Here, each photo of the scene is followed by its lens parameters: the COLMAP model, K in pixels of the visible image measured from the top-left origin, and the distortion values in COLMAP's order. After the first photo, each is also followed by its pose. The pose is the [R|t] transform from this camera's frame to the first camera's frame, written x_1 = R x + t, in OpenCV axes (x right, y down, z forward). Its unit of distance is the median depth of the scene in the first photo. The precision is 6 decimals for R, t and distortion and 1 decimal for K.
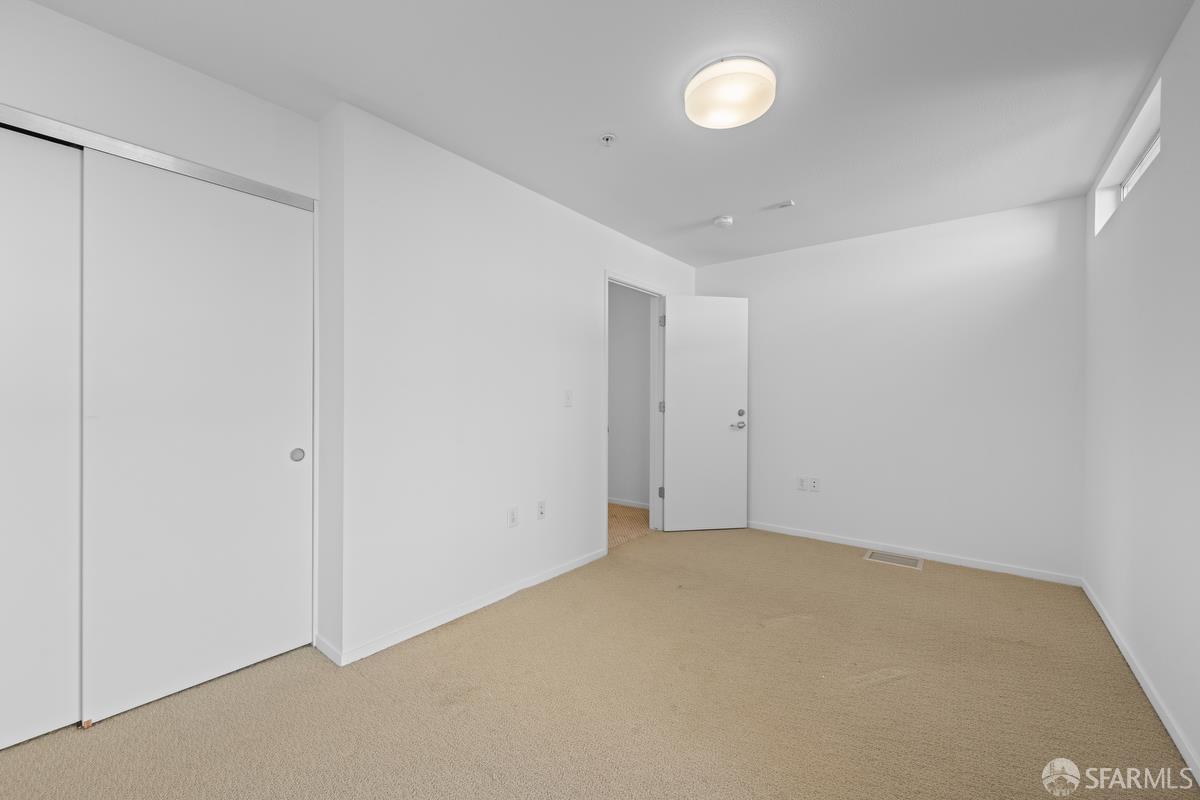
lens RADIAL K [[472.0, 0, 608.7], [0, 472.0, 398.2], [0, 0, 1]] dist [0.000122, 0.000072]
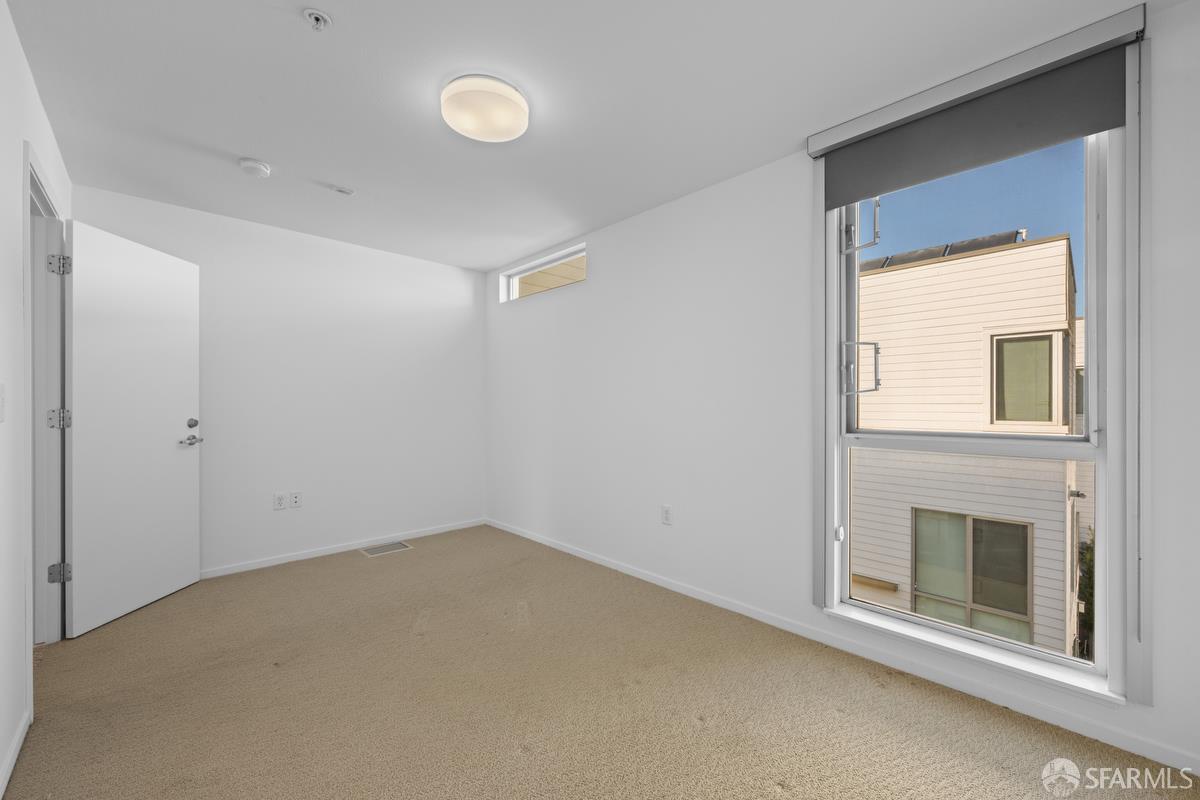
lens RADIAL K [[472.0, 0, 600.0], [0, 472.0, 399.6], [0, 0, 1]] dist [0.000122, 0.000072]
pose [[0.135127, 0.004512, 0.990818, -0.414905], [0.000353, 0.999989, -0.004602, -0.002186], [-0.990828, 0.000971, 0.135124, 0.347822]]
